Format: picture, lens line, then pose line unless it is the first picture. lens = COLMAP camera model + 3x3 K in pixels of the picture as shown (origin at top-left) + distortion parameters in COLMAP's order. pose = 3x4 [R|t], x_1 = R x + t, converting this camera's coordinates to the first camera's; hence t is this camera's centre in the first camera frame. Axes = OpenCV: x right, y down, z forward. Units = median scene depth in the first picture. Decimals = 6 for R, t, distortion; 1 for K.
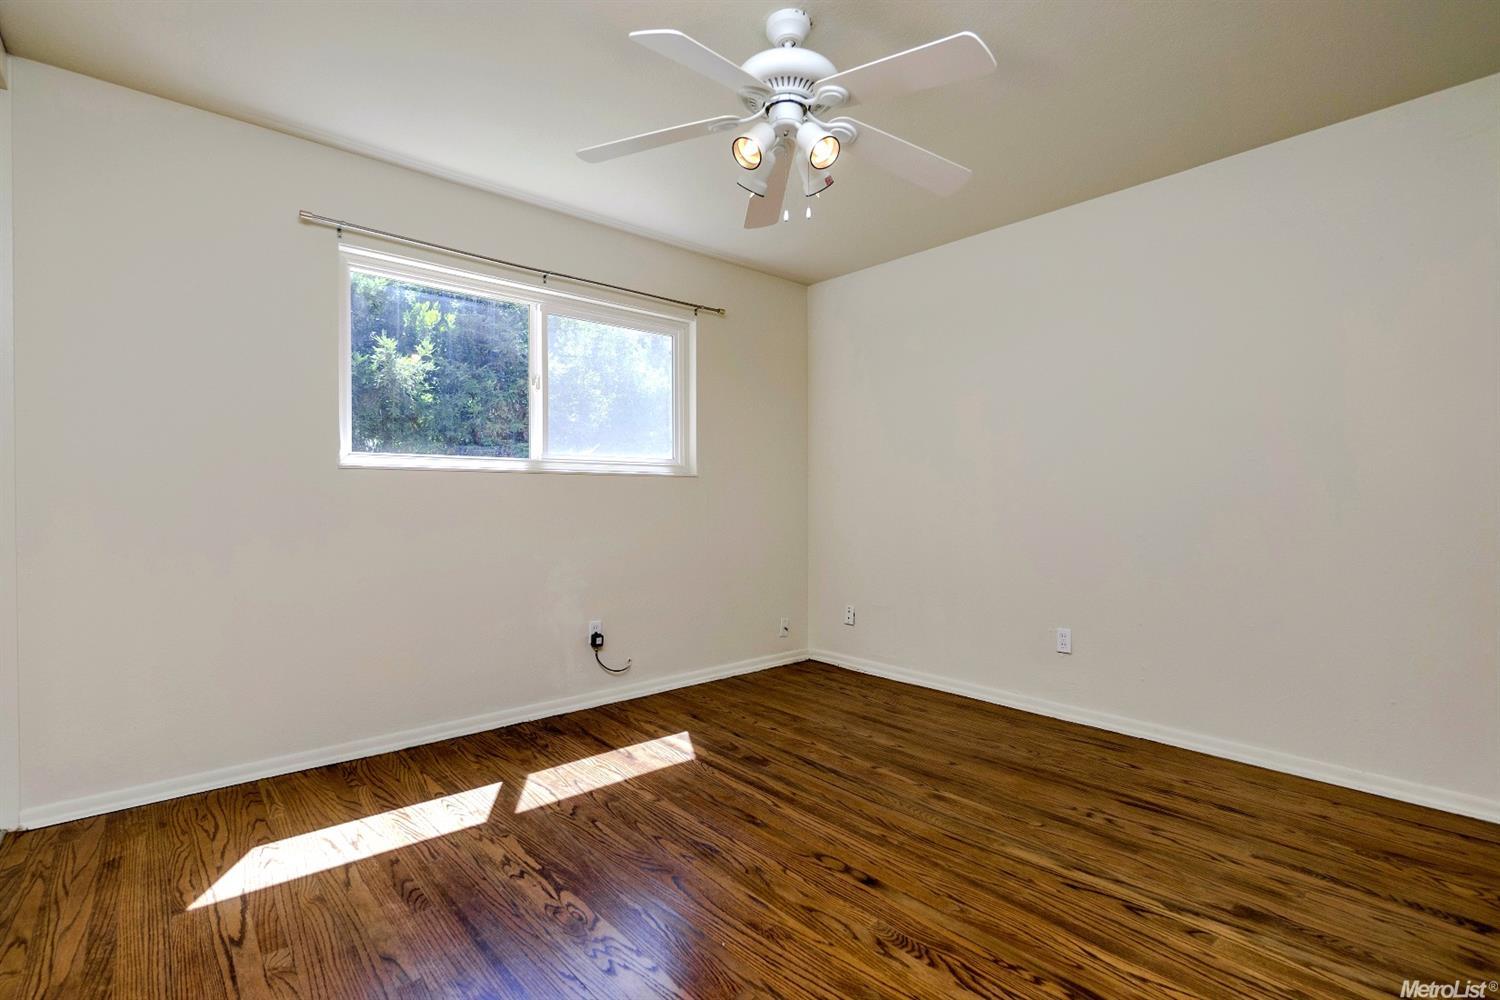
lens RADIAL K [[704.6, 0, 750.3], [0, 704.6, 499.9], [0, 0, 1]] dist [-0.000113, -0.000094]
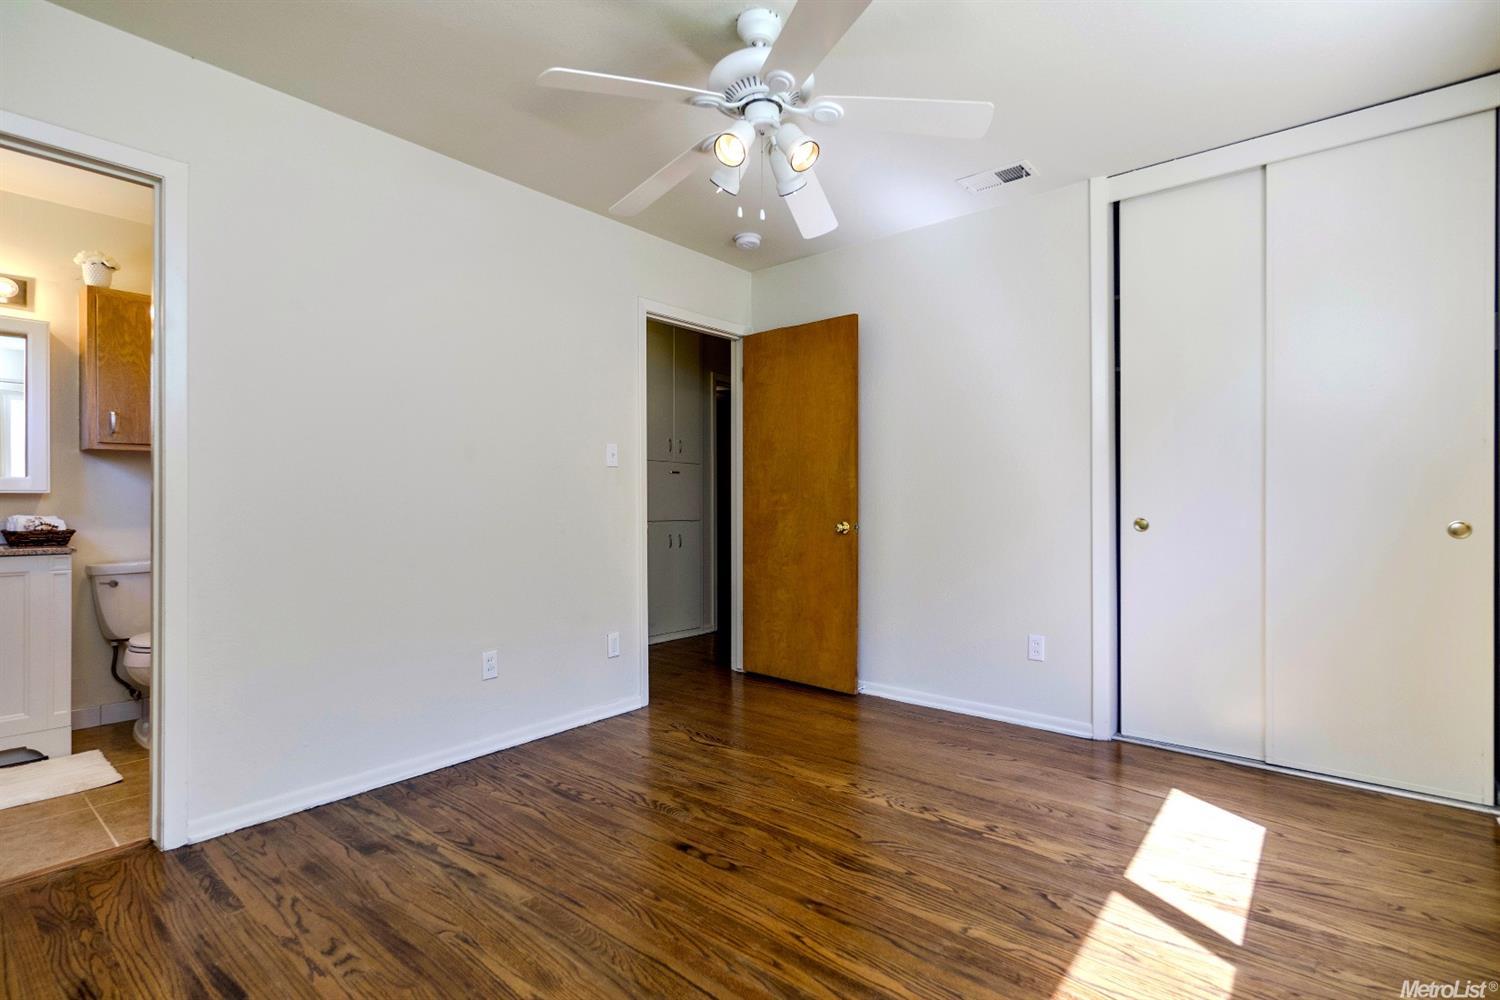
lens RADIAL K [[704.6, 0, 750.2], [0, 704.6, 500.7], [0, 0, 1]] dist [-0.000113, -0.000094]
pose [[-0.988547, 0.004210, -0.150852, 0.216636], [0.004615, 0.999987, -0.002333, 0.002729], [0.150840, -0.003002, -0.988554, 1.964342]]
